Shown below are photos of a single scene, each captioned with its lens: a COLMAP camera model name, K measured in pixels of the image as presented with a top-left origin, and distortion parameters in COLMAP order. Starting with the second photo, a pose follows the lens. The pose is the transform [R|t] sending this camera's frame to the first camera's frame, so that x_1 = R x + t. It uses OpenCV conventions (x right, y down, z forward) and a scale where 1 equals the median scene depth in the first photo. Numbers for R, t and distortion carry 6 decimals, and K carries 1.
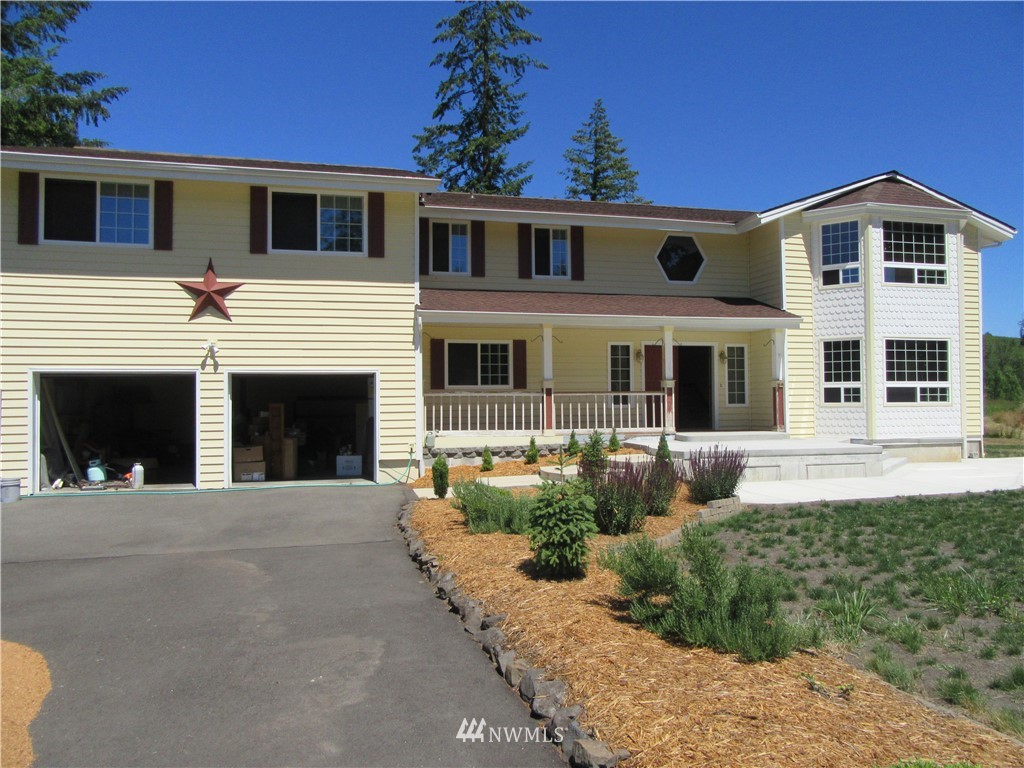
lens RADIAL K [[758.2, 0, 512.0], [0, 758.2, 384.0], [0, 0, 1]] dist [0.004910, 0.003788]
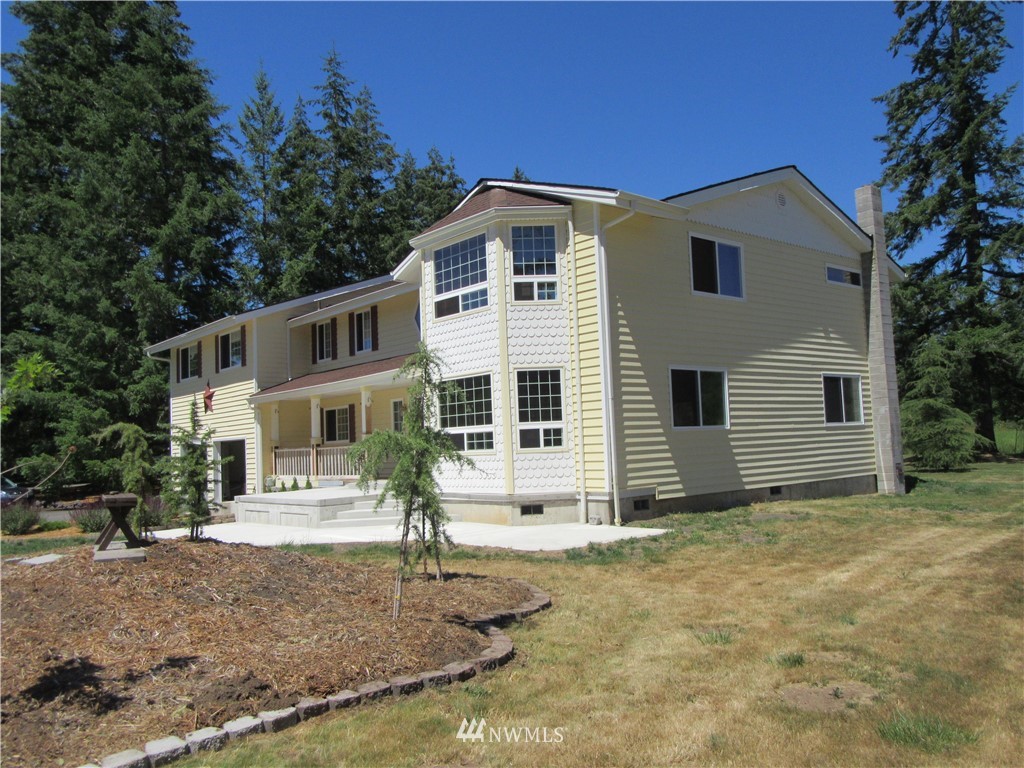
lens RADIAL K [[826.4, 0, 512.0], [0, 826.4, 384.0], [0, 0, 1]] dist [0.001559, 0.000451]
pose [[0.425375, -0.078598, -0.901598, 1.373658], [0.065916, 0.996266, -0.055752, 0.004296], [0.902613, -0.035714, 0.428968, 0.639358]]
